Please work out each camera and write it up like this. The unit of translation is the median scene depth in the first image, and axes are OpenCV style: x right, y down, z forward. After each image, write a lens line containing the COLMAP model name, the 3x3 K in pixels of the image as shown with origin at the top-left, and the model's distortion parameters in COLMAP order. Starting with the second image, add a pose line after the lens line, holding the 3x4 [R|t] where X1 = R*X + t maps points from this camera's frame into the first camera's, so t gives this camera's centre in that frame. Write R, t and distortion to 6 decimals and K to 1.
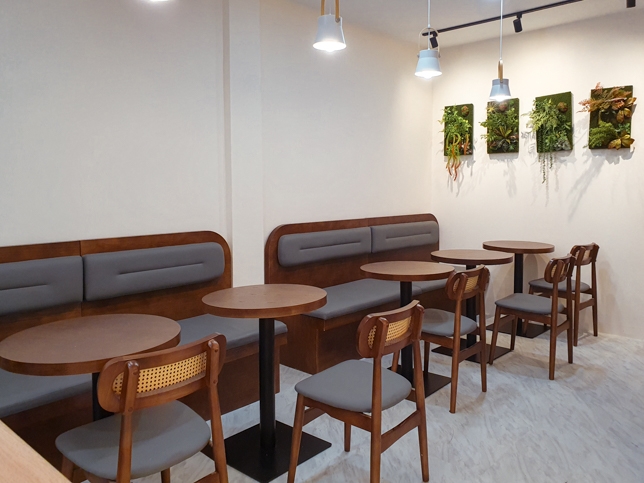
lens RADIAL K [[493.7, 0, 322.0], [0, 493.7, 241.5], [0, 0, 1]] dist [0.003611, 0.002127]
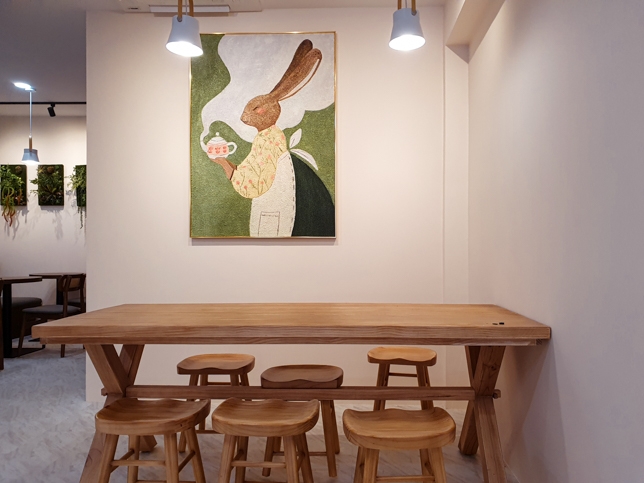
lens RADIAL K [[493.7, 0, 322.0], [0, 493.7, 241.5], [0, 0, 1]] dist [0.003611, 0.002127]
pose [[0.779065, 0.007855, 0.626894, 0.112729], [0.068701, 0.992830, -0.097817, 0.085106], [-0.623168, 0.119274, 0.772940, -0.403657]]
